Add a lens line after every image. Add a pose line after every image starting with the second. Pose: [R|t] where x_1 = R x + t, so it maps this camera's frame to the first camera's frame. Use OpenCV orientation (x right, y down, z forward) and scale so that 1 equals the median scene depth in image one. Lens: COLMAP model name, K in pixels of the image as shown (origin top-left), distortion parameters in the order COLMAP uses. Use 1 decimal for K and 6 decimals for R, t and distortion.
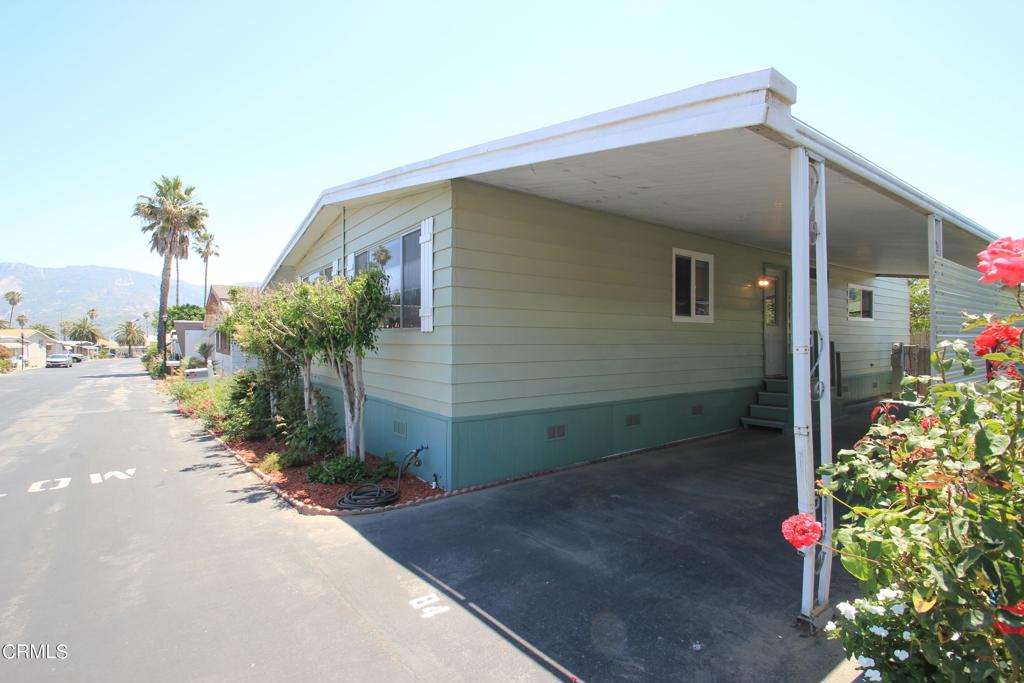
lens RADIAL K [[479.2, 0, 500.5], [0, 479.2, 336.8], [0, 0, 1]] dist [0.002106, -0.010873]
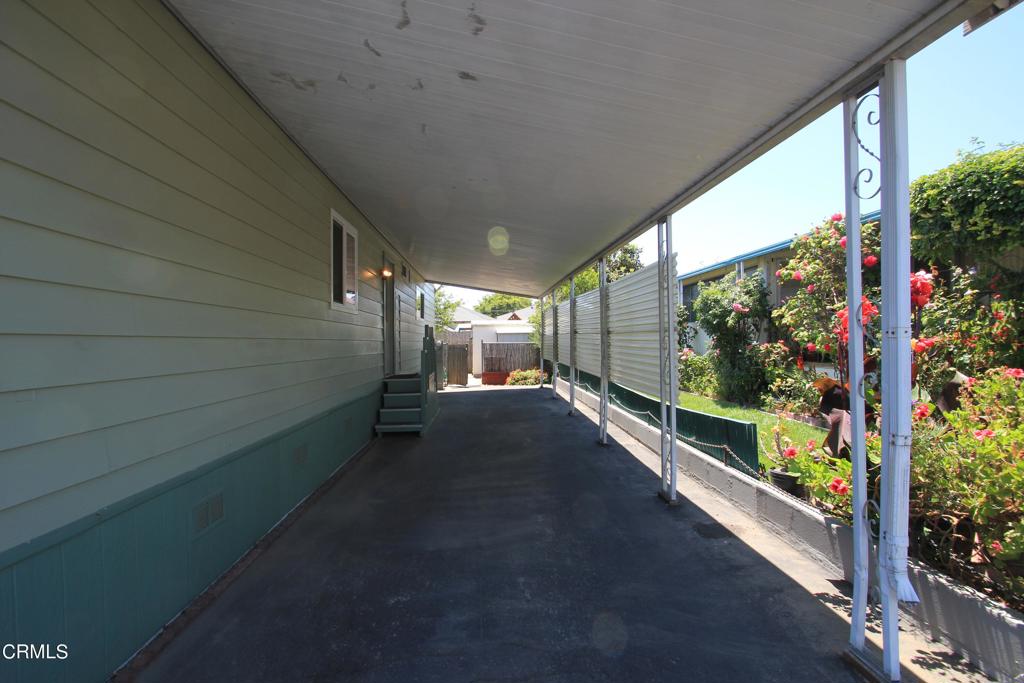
lens RADIAL K [[479.8, 0, 509.2], [0, 479.8, 341.9], [0, 0, 1]] dist [0.002306, -0.010143]
pose [[0.536257, -0.002205, 0.844052, -0.172228], [-0.002915, 0.999986, 0.004464, 0.021572], [-0.844050, -0.004854, 0.536243, 0.583846]]
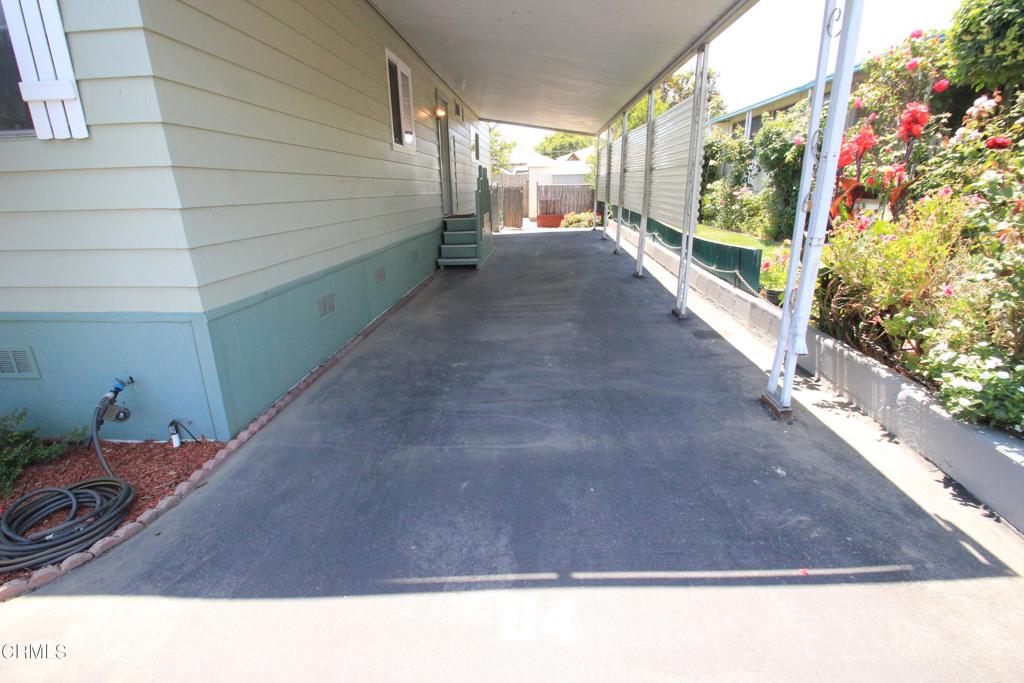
lens RADIAL K [[479.8, 0, 509.2], [0, 479.8, 341.9], [0, 0, 1]] dist [0.002306, -0.010143]
pose [[0.635800, -0.245732, 0.731693, -0.301141], [0.009145, 0.950300, 0.311202, 0.040066], [-0.771800, -0.191171, 0.606448, 0.442034]]
